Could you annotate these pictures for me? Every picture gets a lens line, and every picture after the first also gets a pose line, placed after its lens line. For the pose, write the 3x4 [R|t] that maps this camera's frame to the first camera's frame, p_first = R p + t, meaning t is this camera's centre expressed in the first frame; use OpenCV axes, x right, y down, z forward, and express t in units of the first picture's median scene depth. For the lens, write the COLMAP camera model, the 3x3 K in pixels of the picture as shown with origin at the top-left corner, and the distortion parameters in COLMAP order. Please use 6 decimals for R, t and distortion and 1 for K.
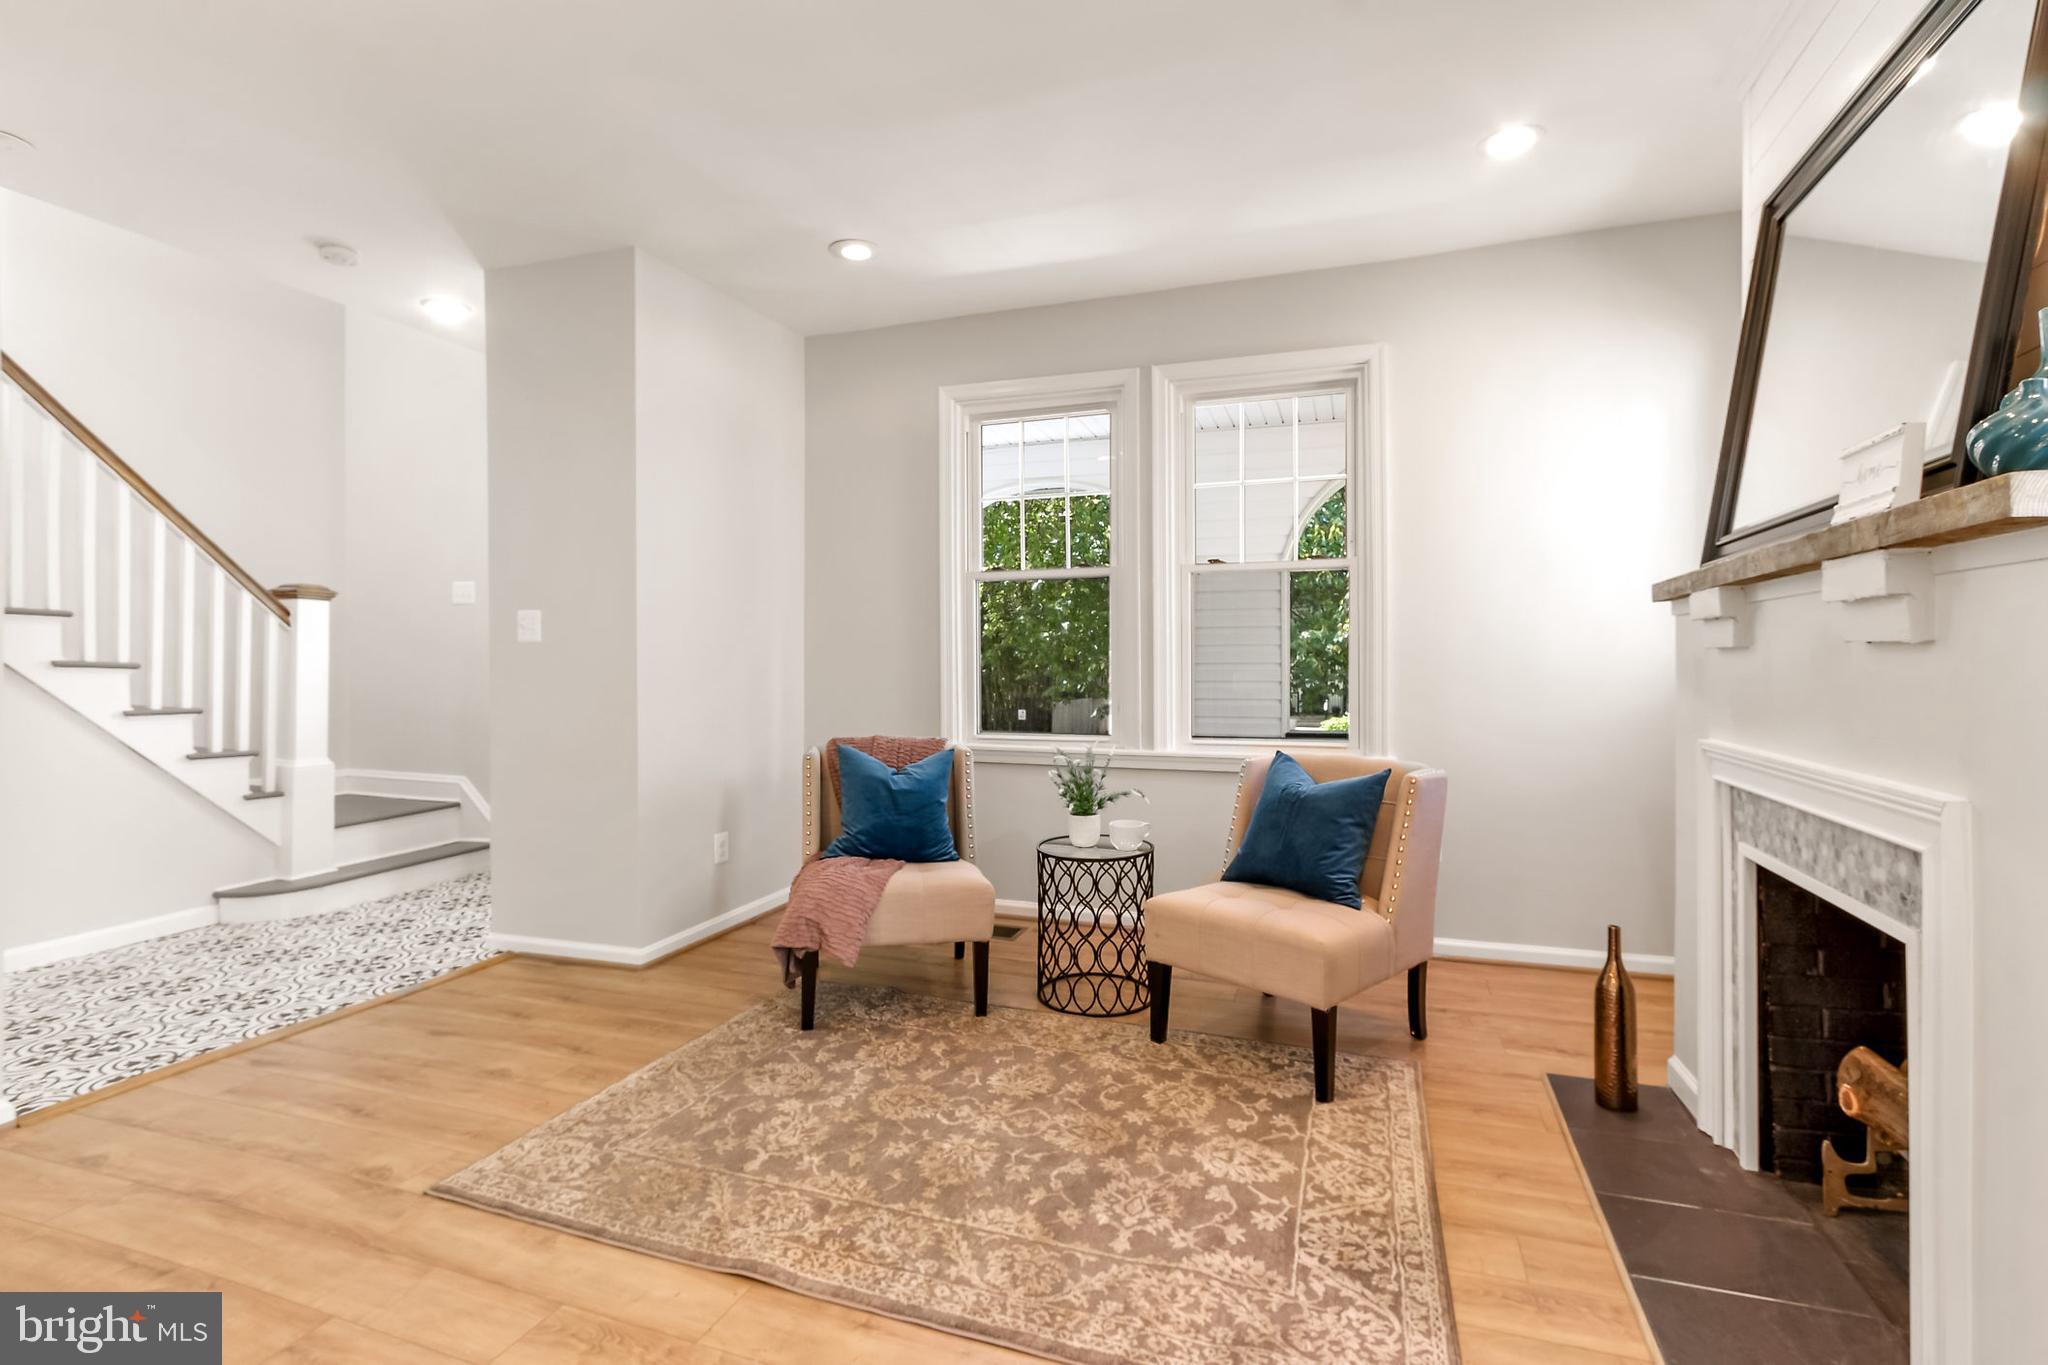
lens RADIAL K [[978.8, 0, 1021.6], [0, 978.8, 669.8], [0, 0, 1]] dist [-0.000897, 0.000504]
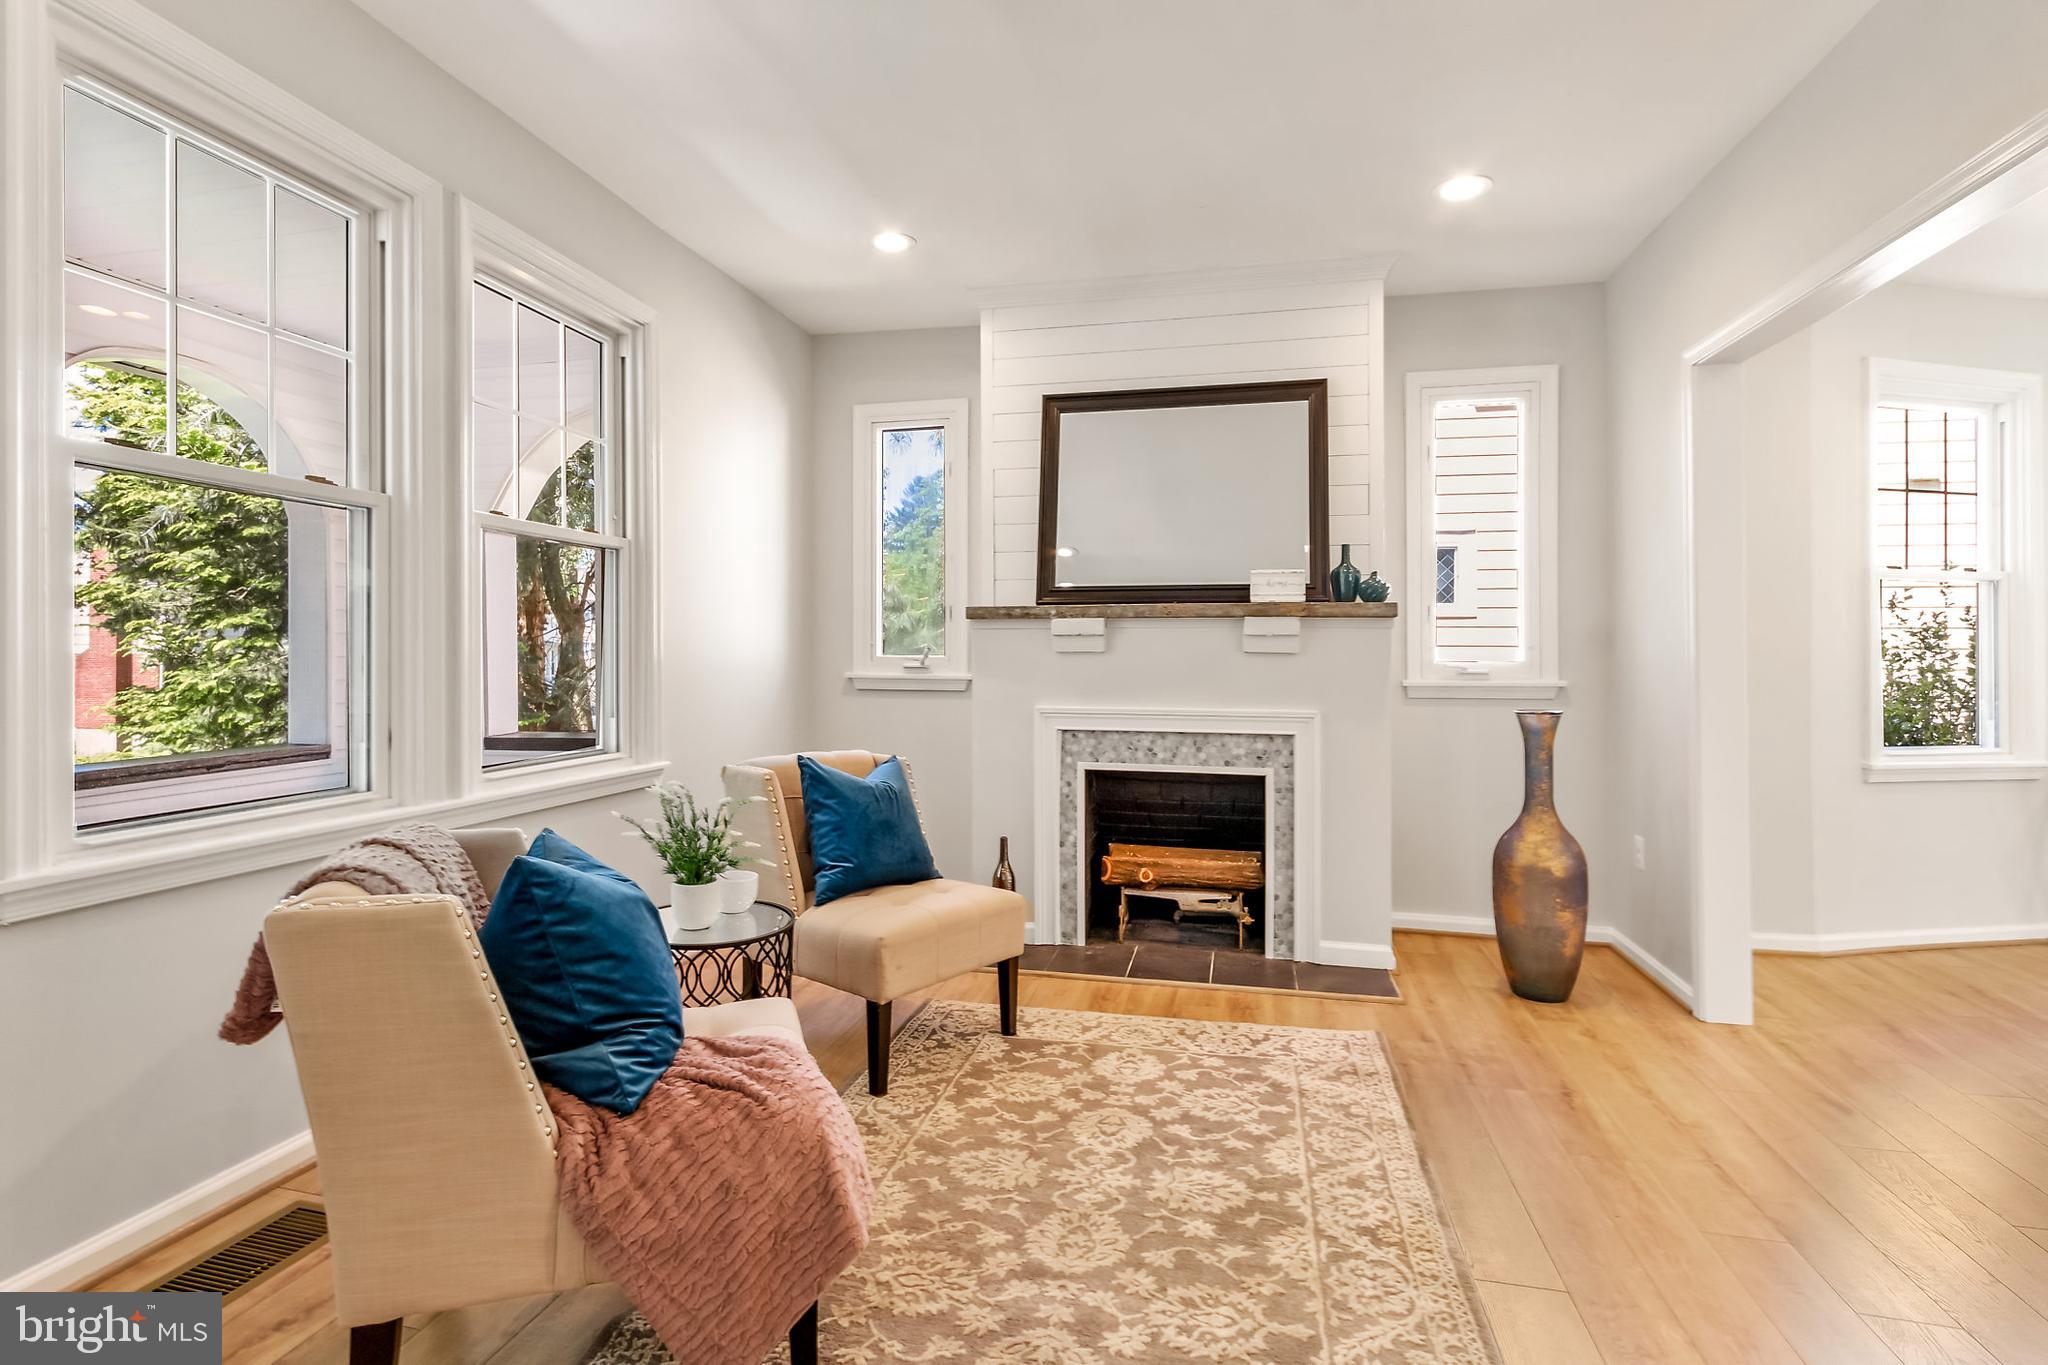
lens RADIAL K [[978.8, 0, 1038.0], [0, 978.8, 667.2], [0, 0, 1]] dist [-0.000897, 0.000504]
pose [[-0.139330, -0.010832, 0.990187, -0.839879], [0.004020, 0.999926, 0.011504, -0.015204], [-0.990238, 0.005584, -0.139276, 1.101649]]
